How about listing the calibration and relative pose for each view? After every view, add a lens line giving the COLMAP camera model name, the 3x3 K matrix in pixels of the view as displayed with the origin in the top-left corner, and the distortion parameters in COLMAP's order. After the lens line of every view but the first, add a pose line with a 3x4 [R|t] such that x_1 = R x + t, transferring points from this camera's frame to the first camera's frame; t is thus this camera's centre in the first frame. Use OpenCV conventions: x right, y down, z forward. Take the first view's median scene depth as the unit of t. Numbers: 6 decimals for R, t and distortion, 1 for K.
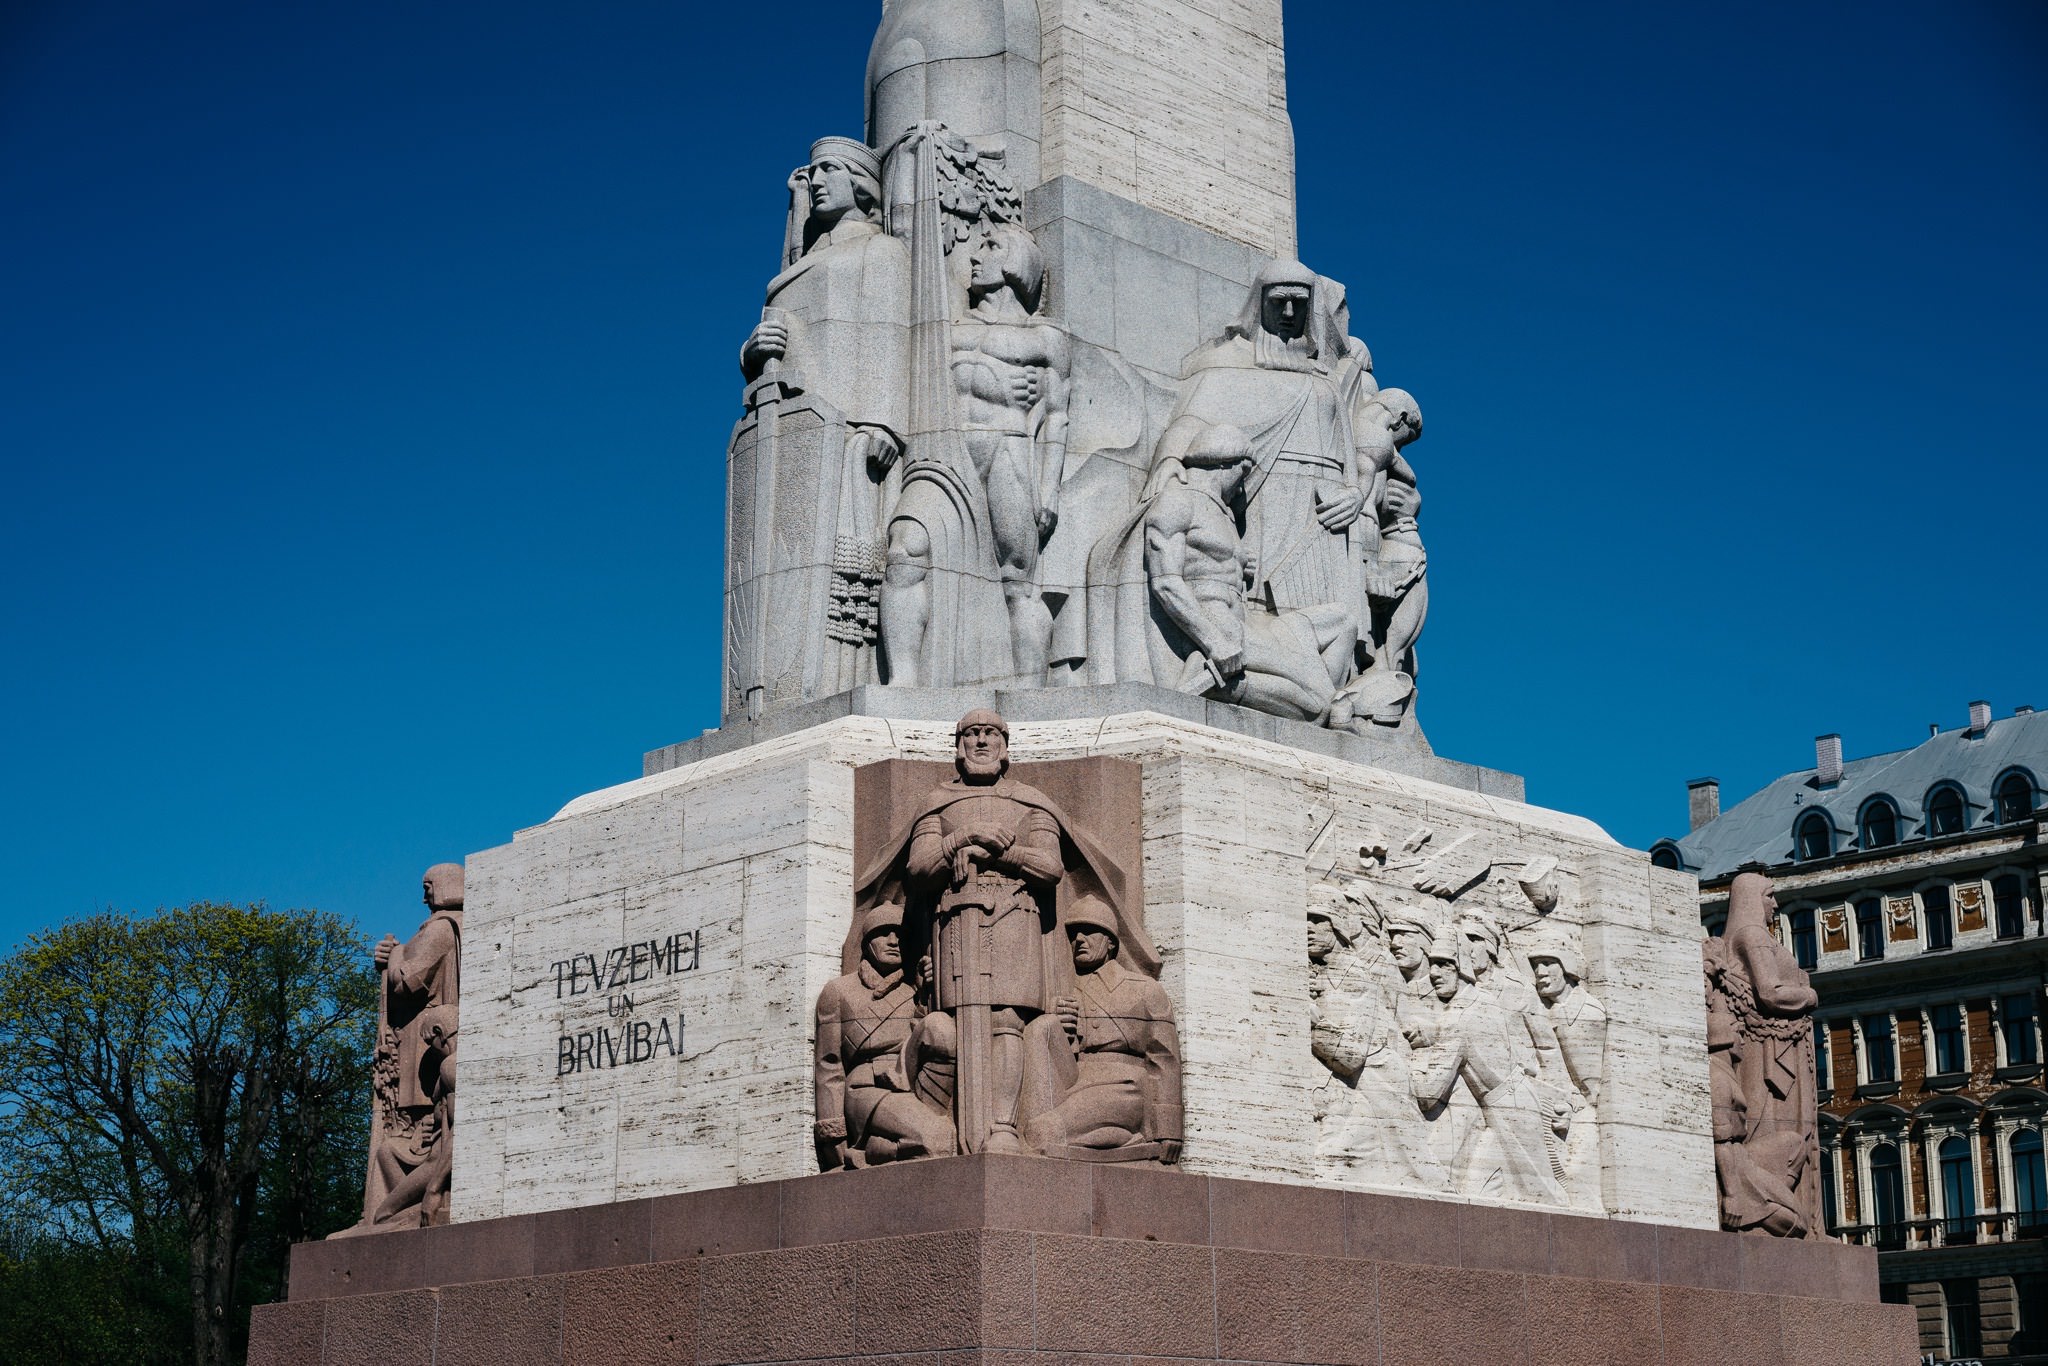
lens RADIAL K [[3130.8, 0, 1025.9], [0, 3130.8, 672.6], [0, 0, 1]] dist [-0.035835, 0.000000]
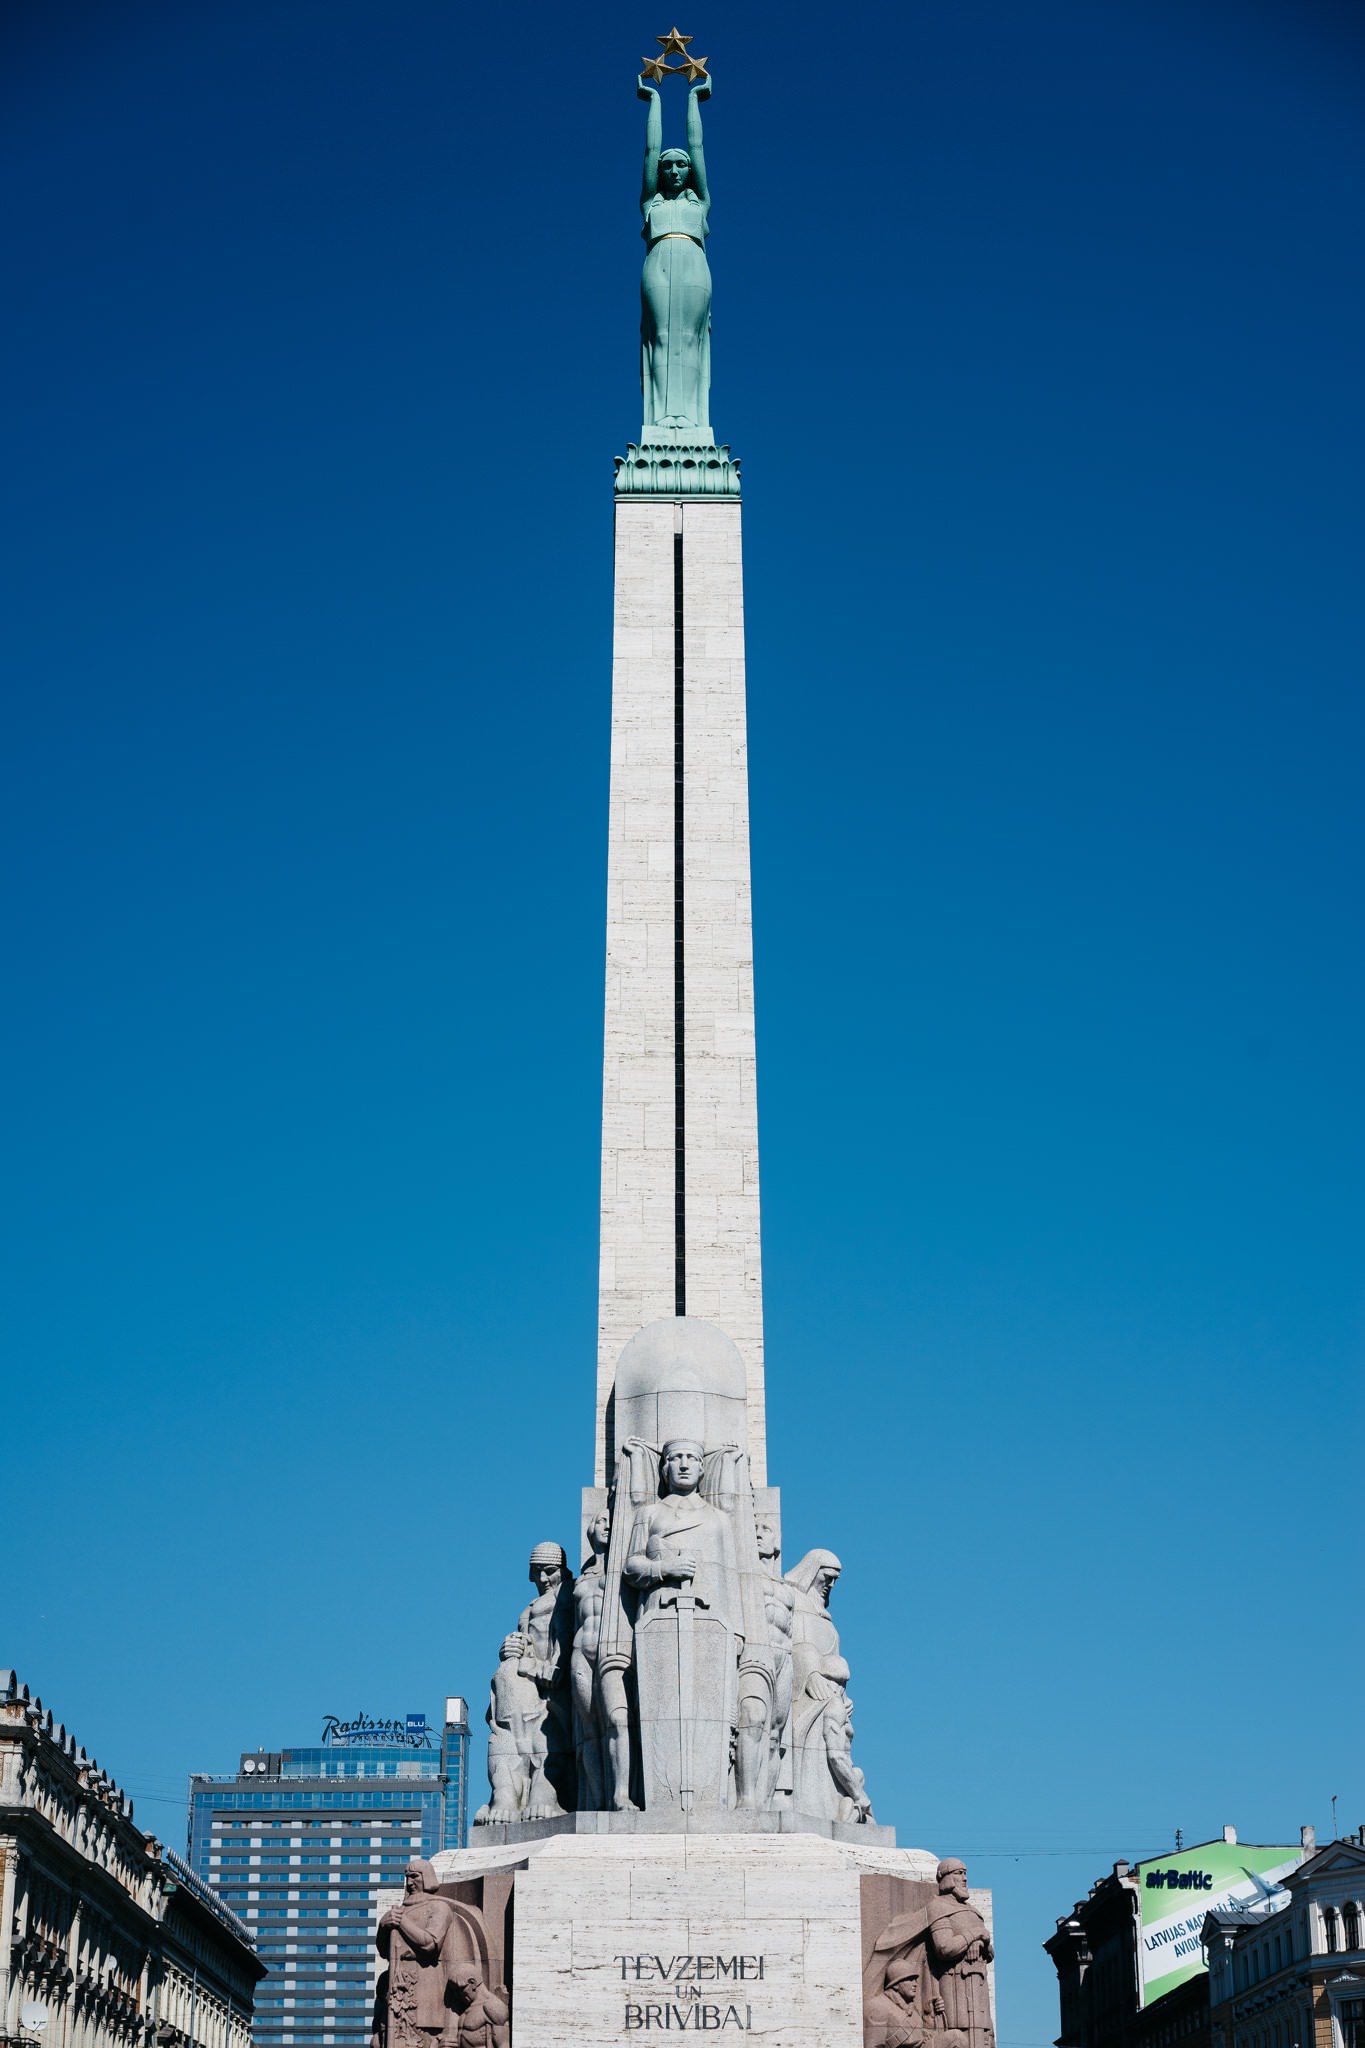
lens RADIAL K [[3130.8, 0, 684.7], [0, 3130.8, 1027.8], [0, 0, 1]] dist [-0.035835, 0.000000]
pose [[0.673985, 0.287442, 0.680530, -1.383423], [-0.198711, 0.957786, -0.207749, -0.039640], [-0.711518, 0.004790, 0.702652, -0.169505]]
